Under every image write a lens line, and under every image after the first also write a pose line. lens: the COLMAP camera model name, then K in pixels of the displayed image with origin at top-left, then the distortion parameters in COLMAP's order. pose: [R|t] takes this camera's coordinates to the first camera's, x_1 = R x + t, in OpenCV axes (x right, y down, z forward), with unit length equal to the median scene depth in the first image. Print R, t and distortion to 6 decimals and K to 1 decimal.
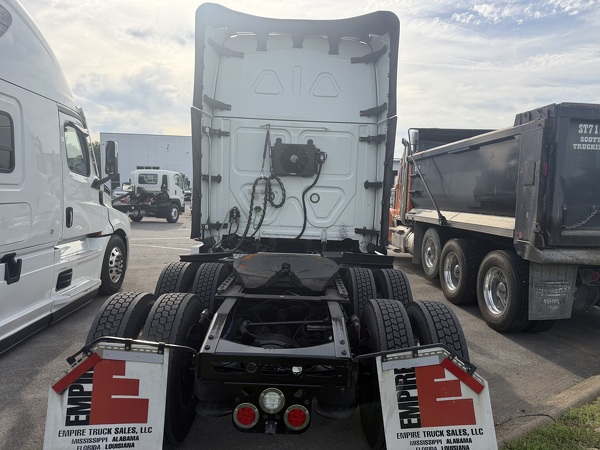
lens RADIAL K [[422.5, 0, 302.4], [0, 422.5, 225.7], [0, 0, 1]] dist [0.048124, -0.059894]
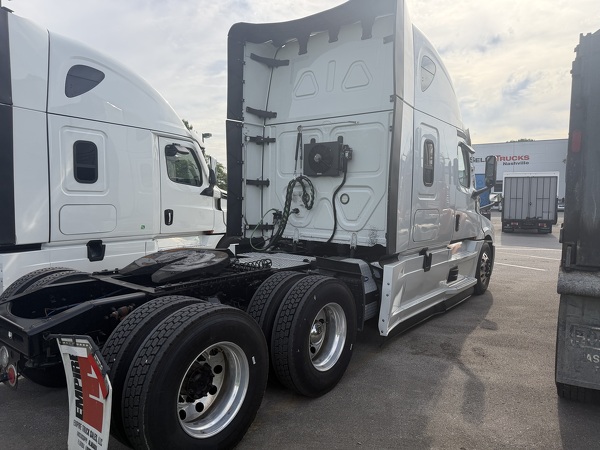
lens RADIAL K [[422.5, 0, 302.4], [0, 422.5, 225.7], [0, 0, 1]] dist [0.048124, -0.059894]
pose [[0.782341, 0.017431, -0.622606, 0.549407], [-0.035971, 0.999204, -0.017226, 0.012618], [0.621811, 0.035872, 0.782346, 0.231102]]
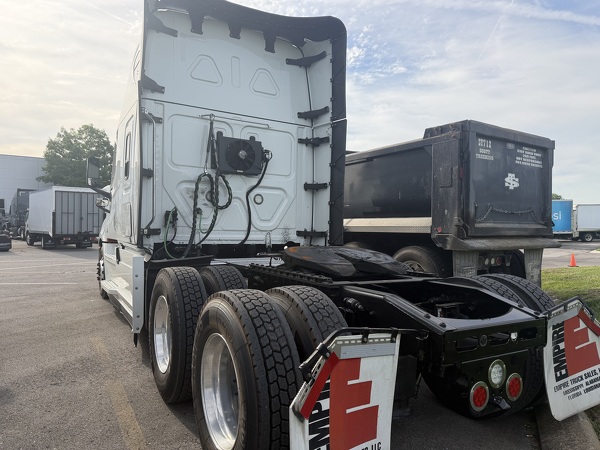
lens RADIAL K [[422.5, 0, 302.4], [0, 422.5, 225.7], [0, 0, 1]] dist [0.048124, -0.059894]
pose [[0.868442, -0.018375, 0.495451, -0.359076], [0.051433, 0.997260, -0.053167, 0.048527], [-0.493117, 0.071655, 0.867007, 0.157111]]
